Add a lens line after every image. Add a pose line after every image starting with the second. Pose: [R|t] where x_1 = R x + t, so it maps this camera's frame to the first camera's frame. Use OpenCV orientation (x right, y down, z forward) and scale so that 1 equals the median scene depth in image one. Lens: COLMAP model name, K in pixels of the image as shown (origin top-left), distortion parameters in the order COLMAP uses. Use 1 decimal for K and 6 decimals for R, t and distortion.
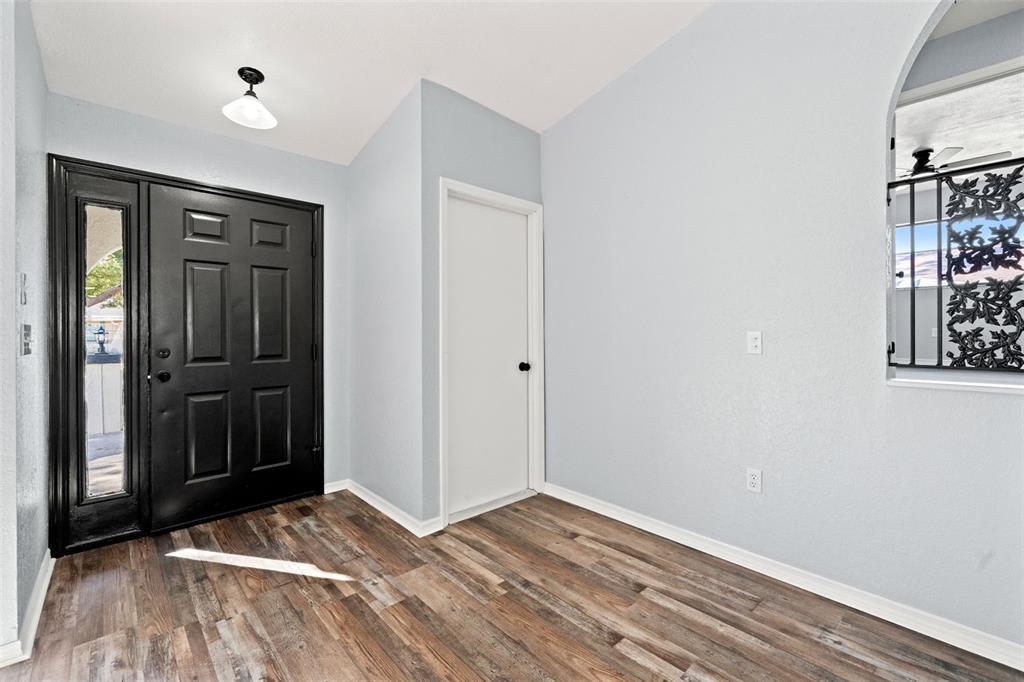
lens RADIAL K [[438.7, 0, 517.9], [0, 438.7, 333.7], [0, 0, 1]] dist [0.000703, -0.001435]
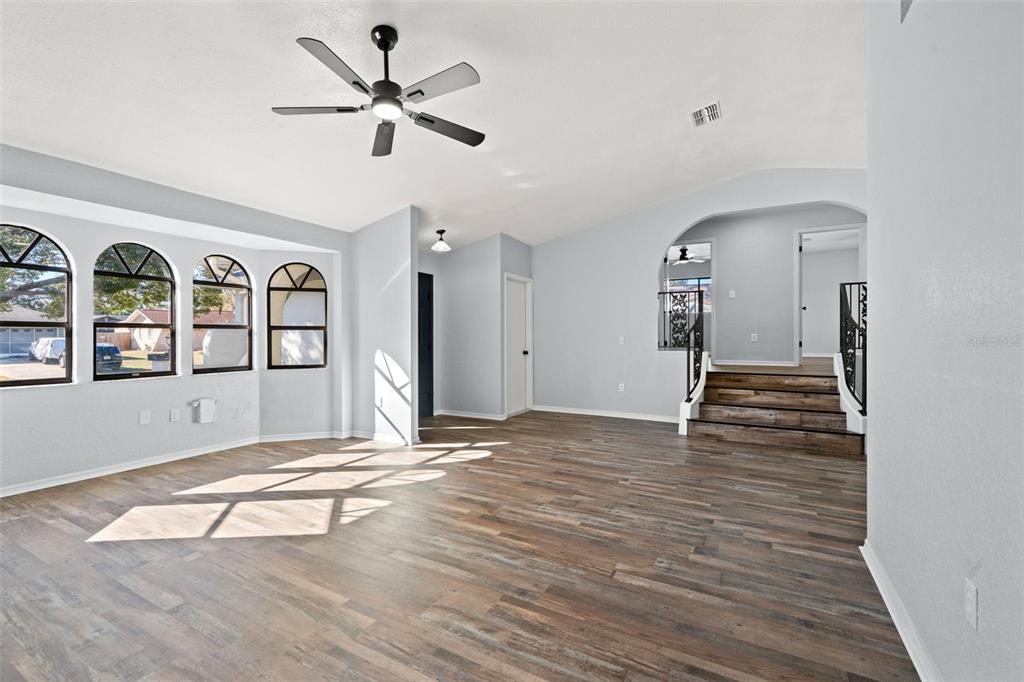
lens RADIAL K [[438.7, 0, 515.6], [0, 438.7, 340.9], [0, 0, 1]] dist [0.000703, -0.001435]
pose [[0.943629, -0.002632, 0.330995, -1.236341], [0.000577, 0.999980, 0.006305, 0.004333], [-0.331005, -0.005759, 0.943611, -1.720594]]
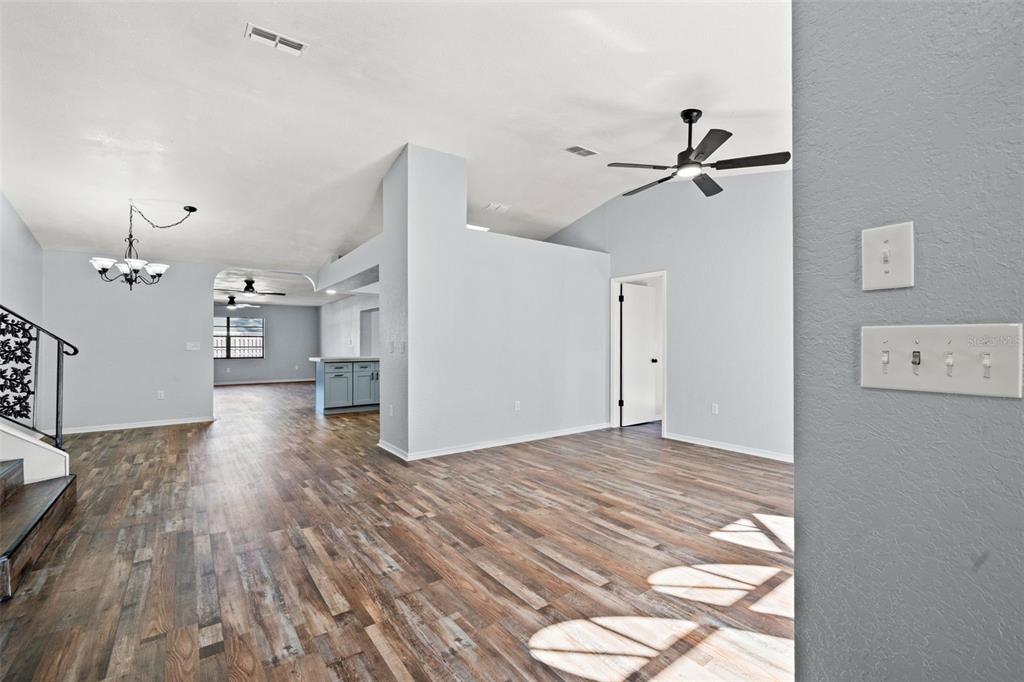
lens RADIAL K [[438.7, 0, 499.4], [0, 438.7, 348.5], [0, 0, 1]] dist [0.000703, -0.001435]
pose [[-0.991750, 0.000534, 0.128182, -0.661206], [0.001907, 0.999942, 0.010586, -0.004764], [-0.128169, 0.010743, -0.991694, 1.337909]]
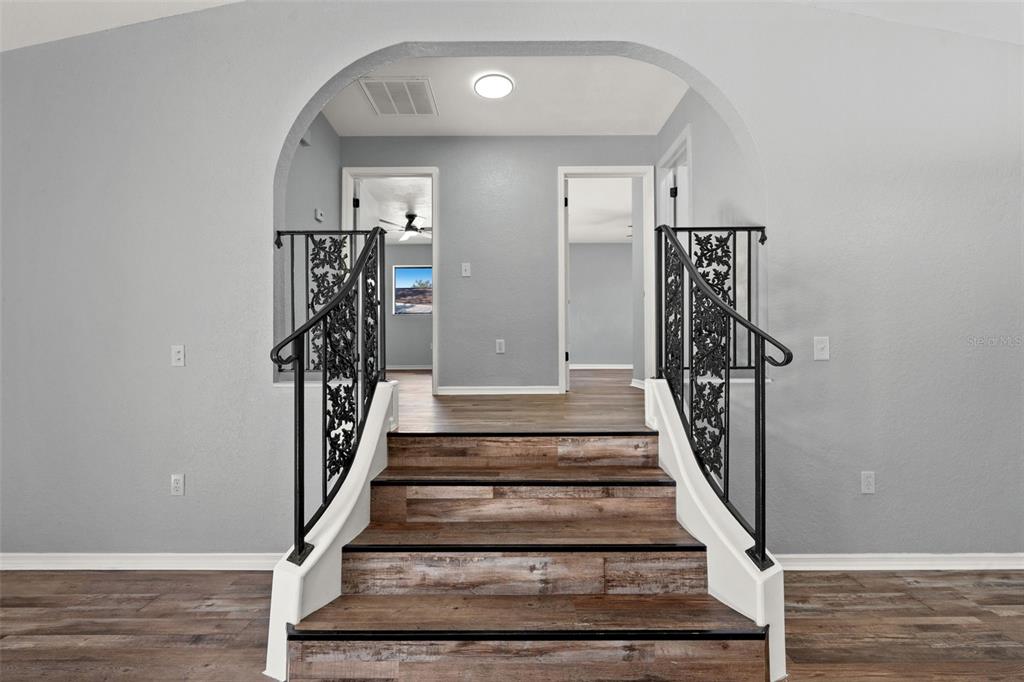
lens RADIAL K [[428.3, 0, 508.0], [0, 428.3, 344.3], [0, 0, 1]] dist [-0.003747, 0.000651]
pose [[0.675163, 0.003080, 0.737662, 0.358434], [0.003064, 0.999971, -0.006980, 0.003054], [-0.737663, 0.006973, 0.675134, -0.337103]]
